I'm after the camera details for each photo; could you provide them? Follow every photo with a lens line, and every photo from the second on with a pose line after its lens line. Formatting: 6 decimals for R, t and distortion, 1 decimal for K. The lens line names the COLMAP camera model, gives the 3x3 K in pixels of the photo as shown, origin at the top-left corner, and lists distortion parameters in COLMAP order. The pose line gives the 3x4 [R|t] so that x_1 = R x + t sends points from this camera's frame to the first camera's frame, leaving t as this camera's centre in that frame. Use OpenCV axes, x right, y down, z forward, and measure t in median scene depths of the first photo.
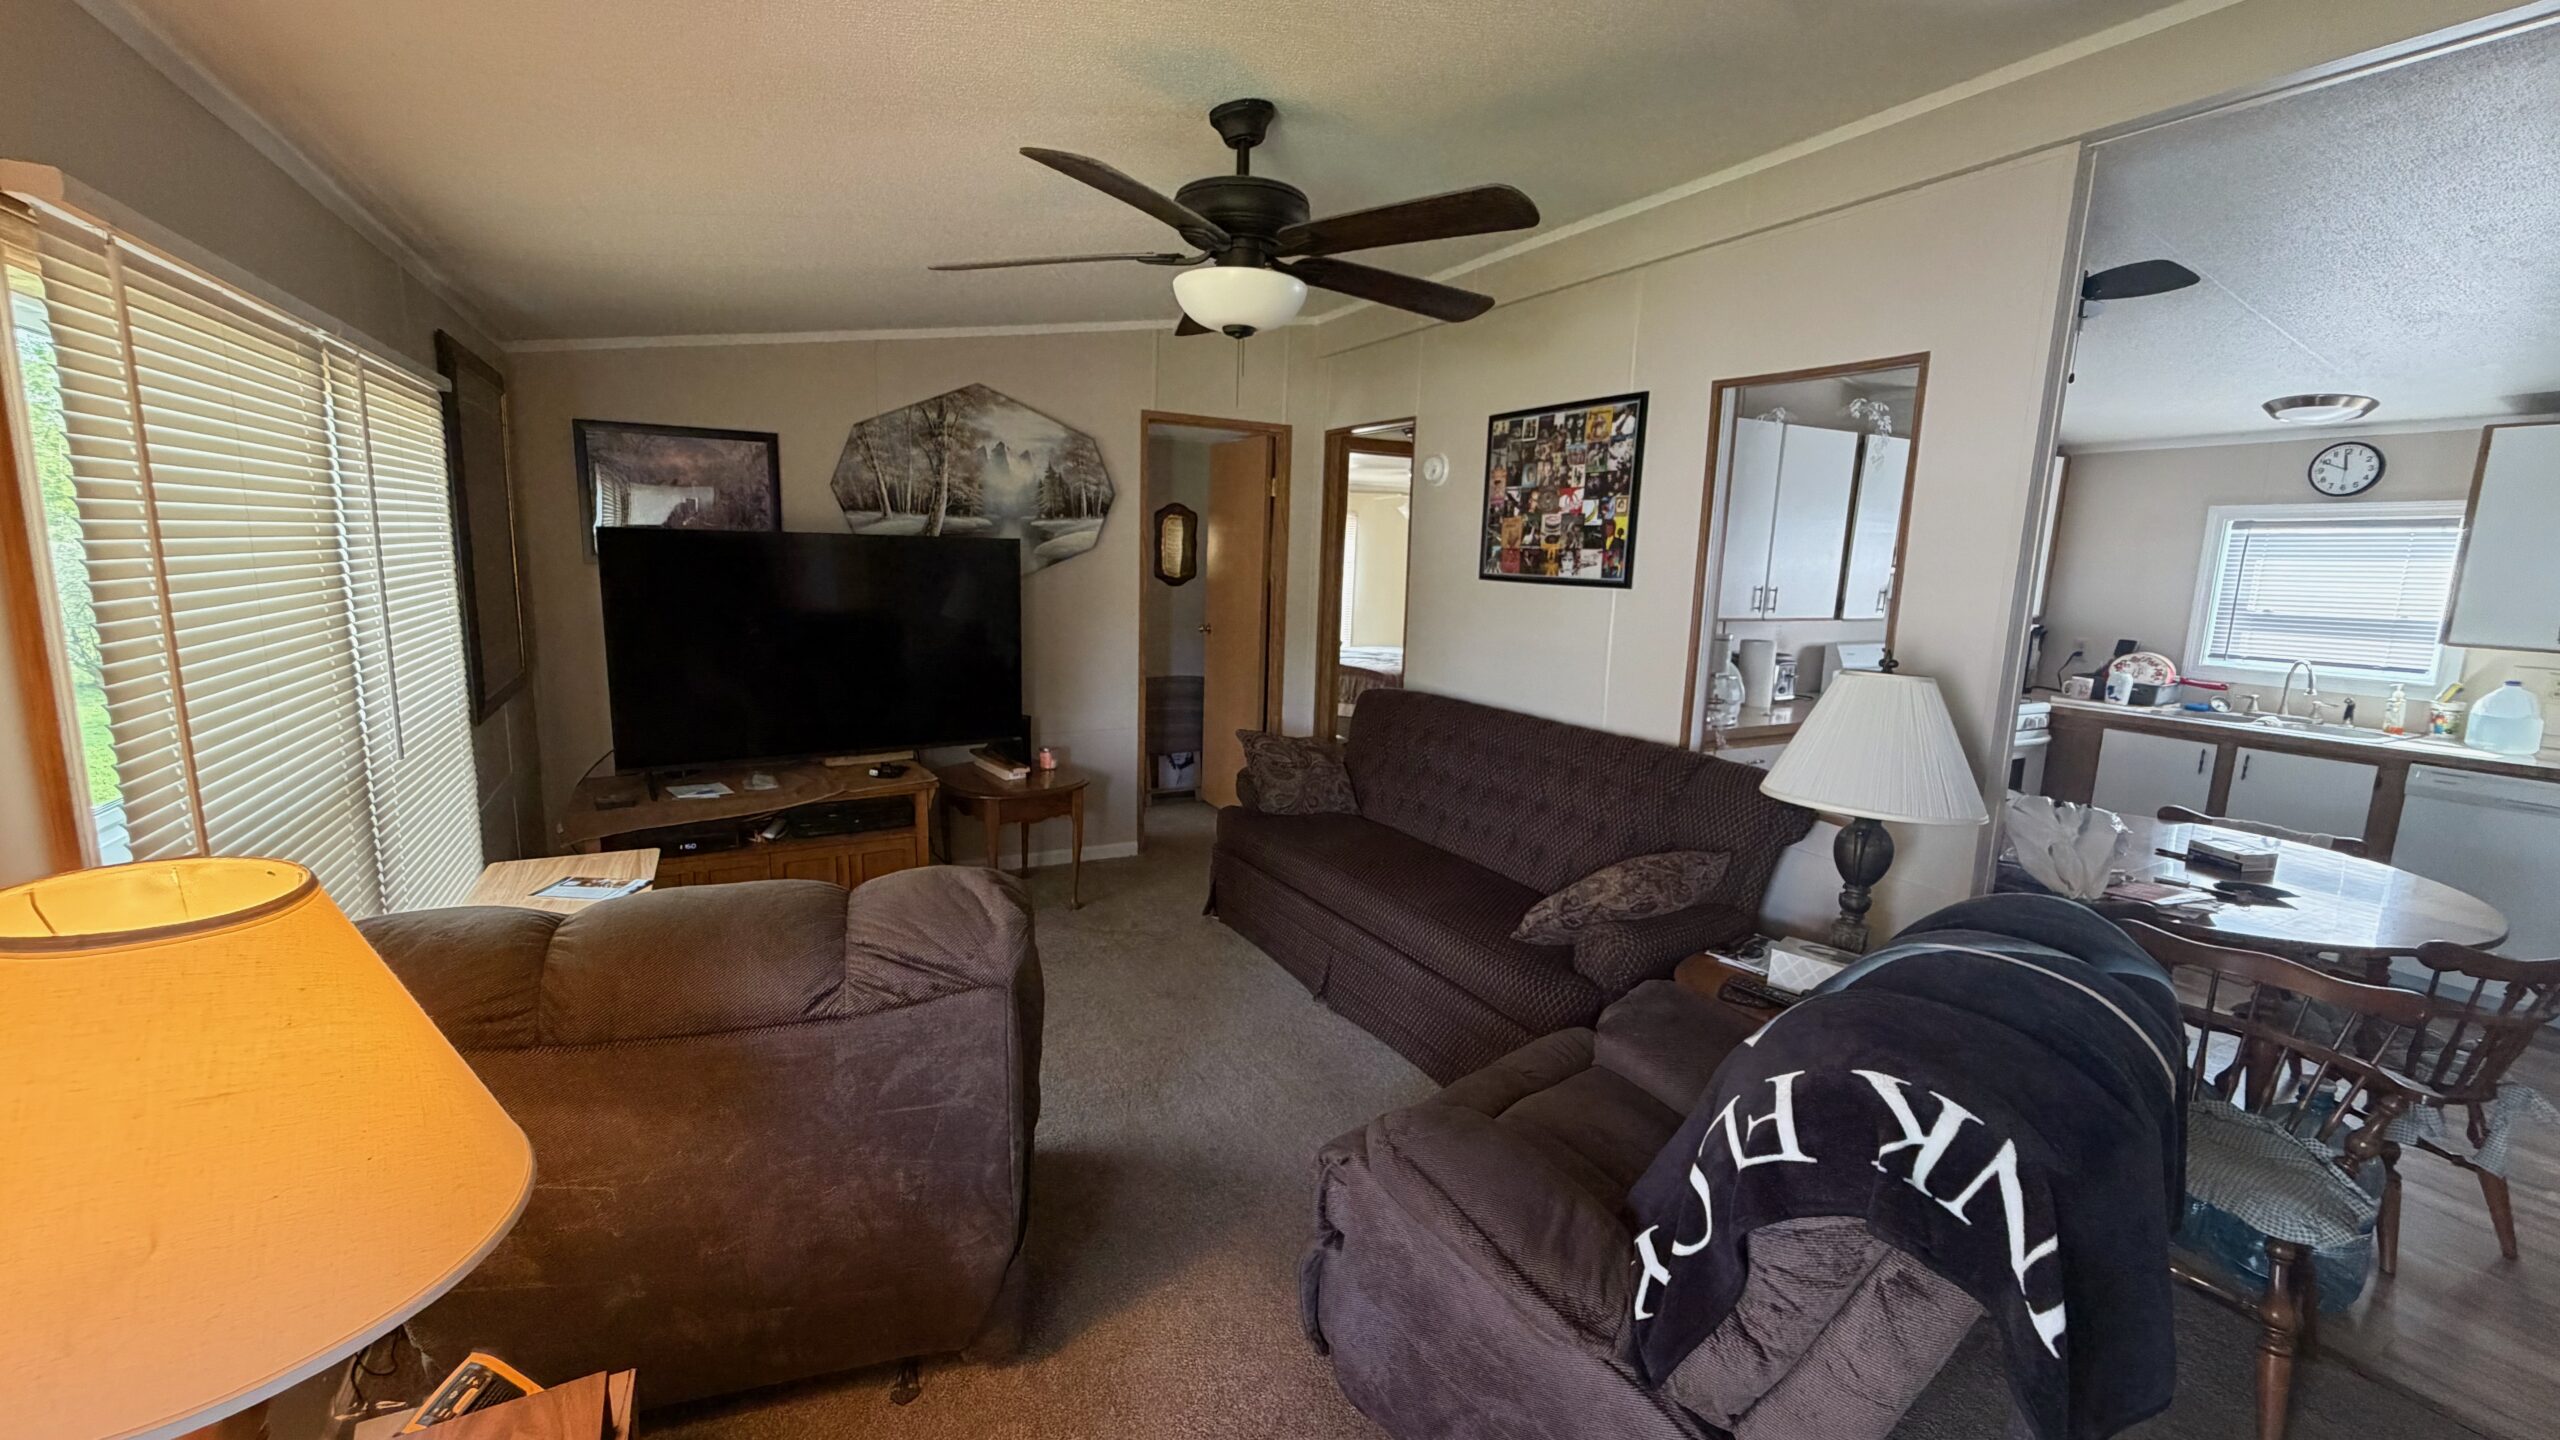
lens RADIAL K [[1022.0, 0, 1286.5], [0, 1022.0, 715.9], [0, 0, 1]] dist [0.000424, 0.000188]
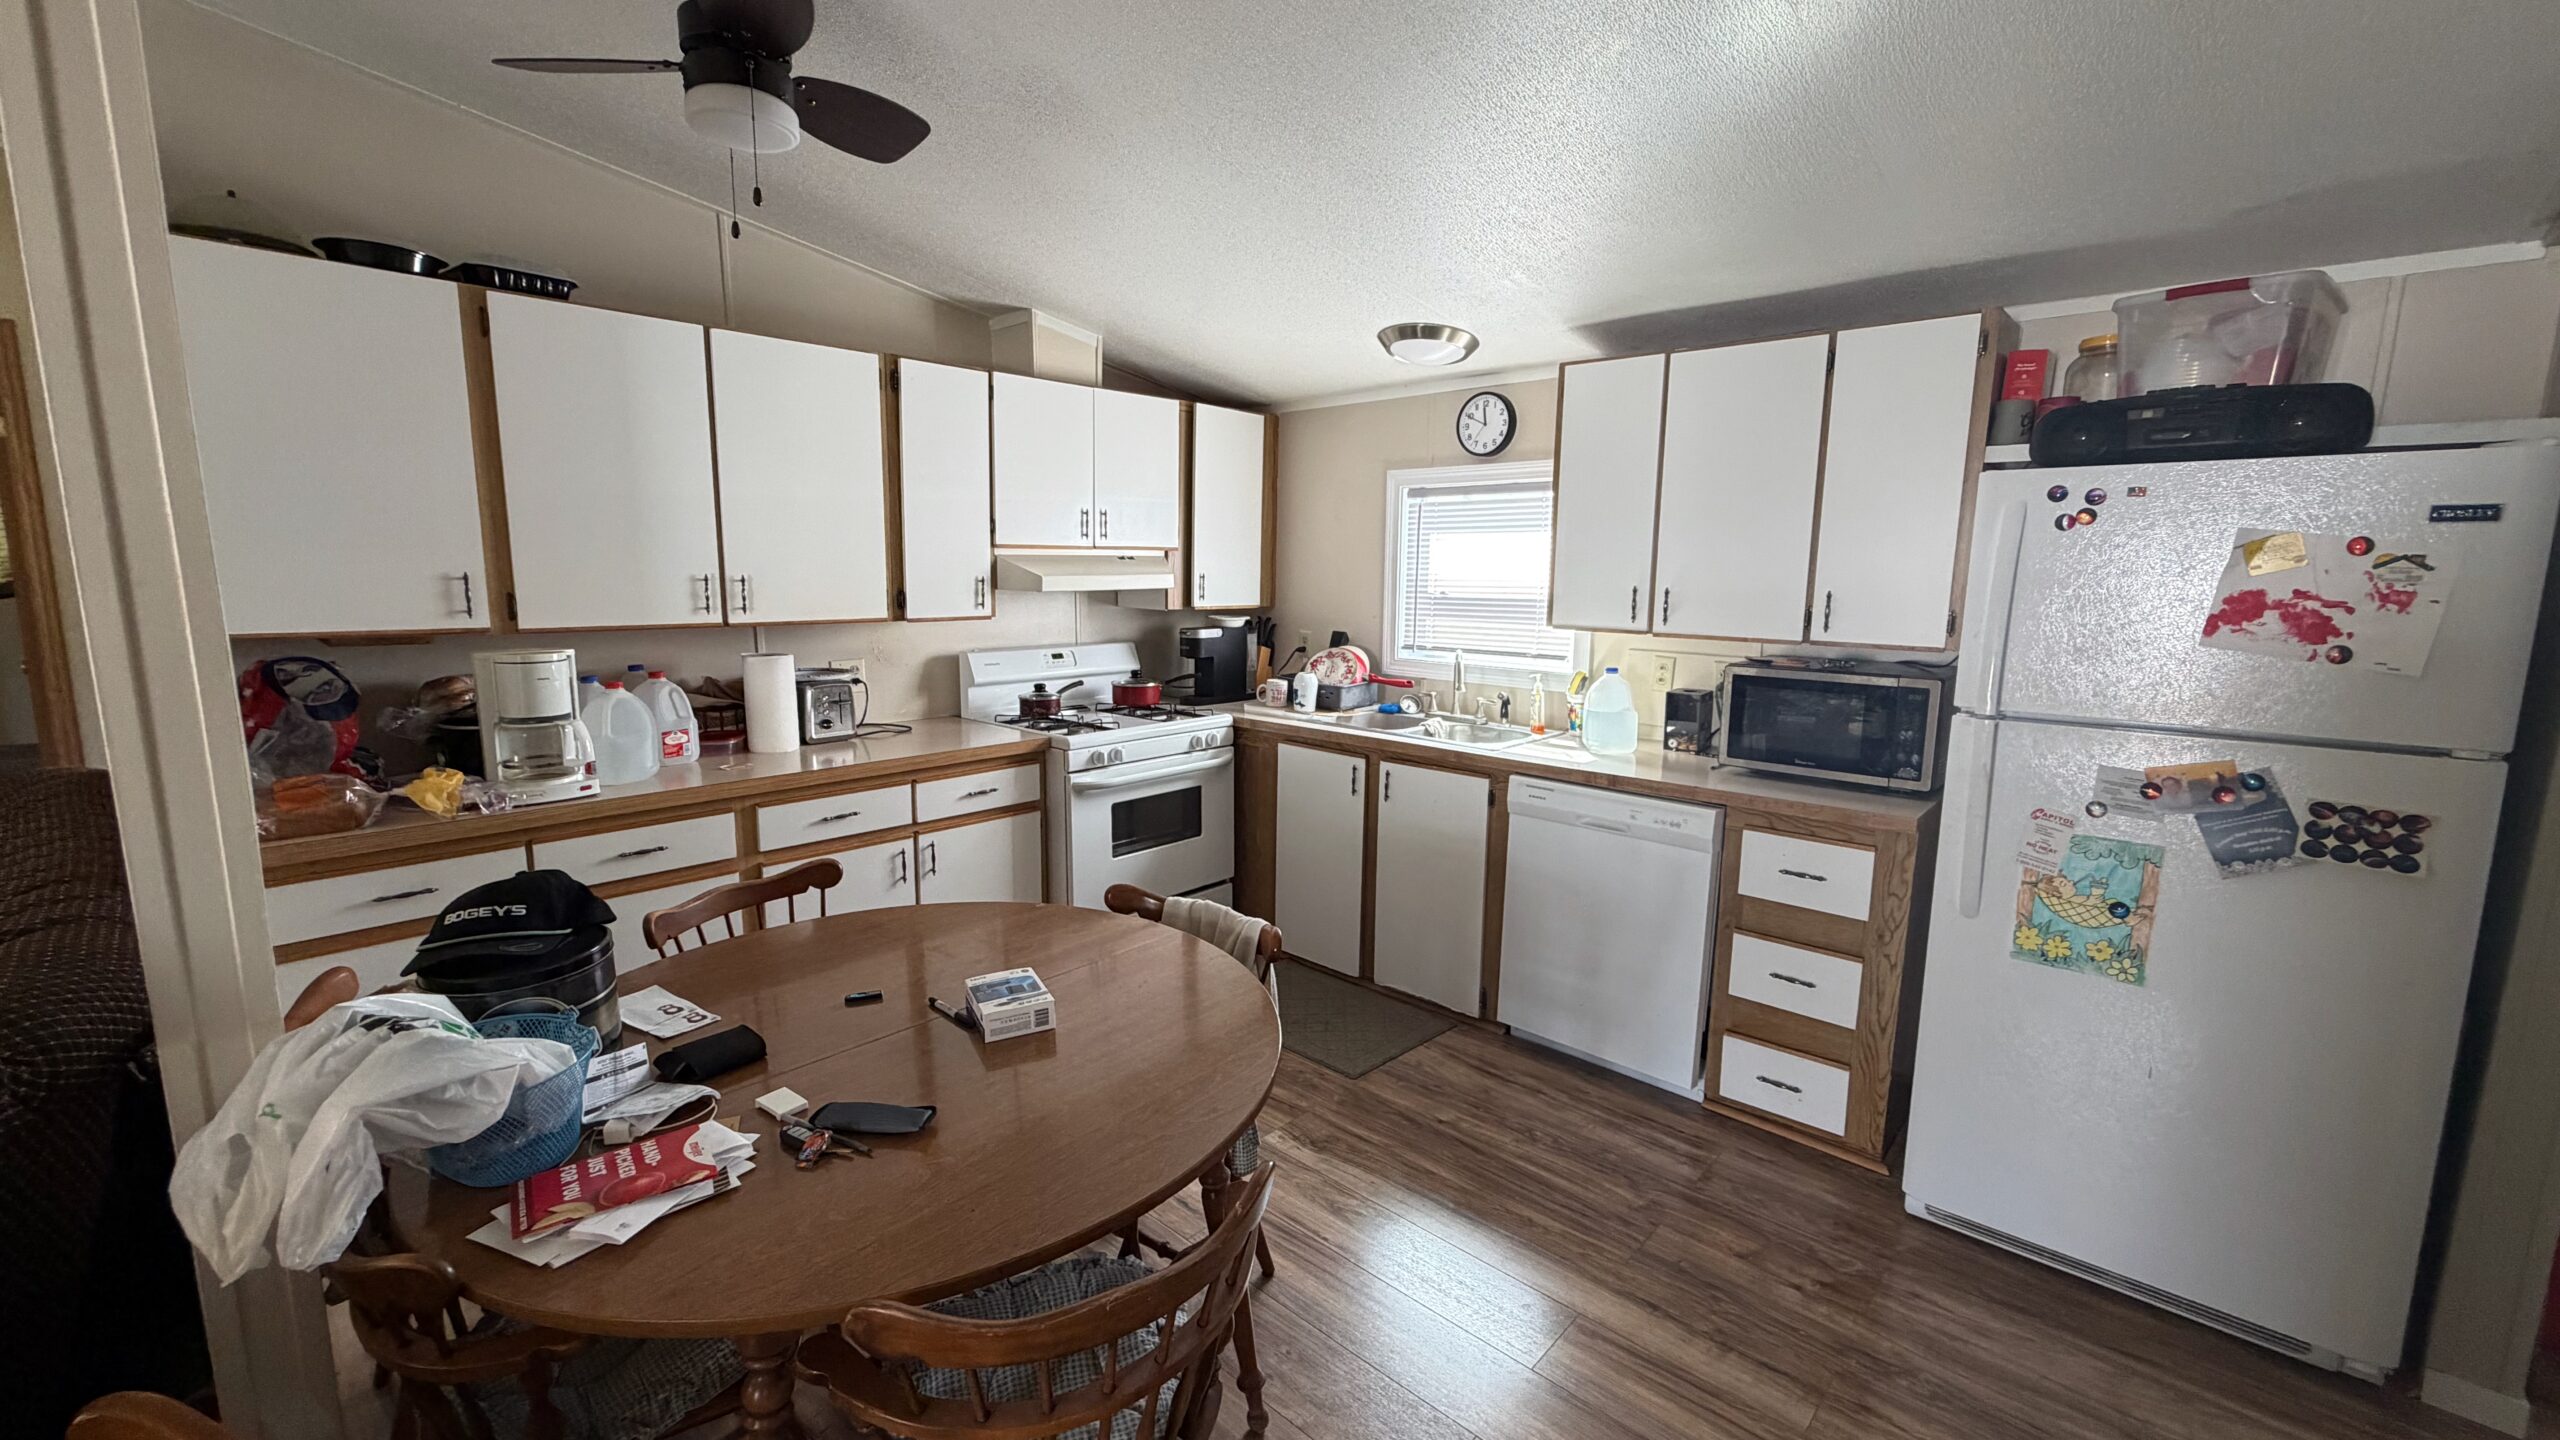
lens RADIAL K [[1022.0, 0, 1265.2], [0, 1022.0, 721.8], [0, 0, 1]] dist [0.000424, 0.000188]
pose [[0.946546, -0.065240, 0.315902, 0.568592], [0.066100, 0.997781, 0.008004, -0.012484], [-0.315723, 0.013305, 0.948758, 0.250066]]
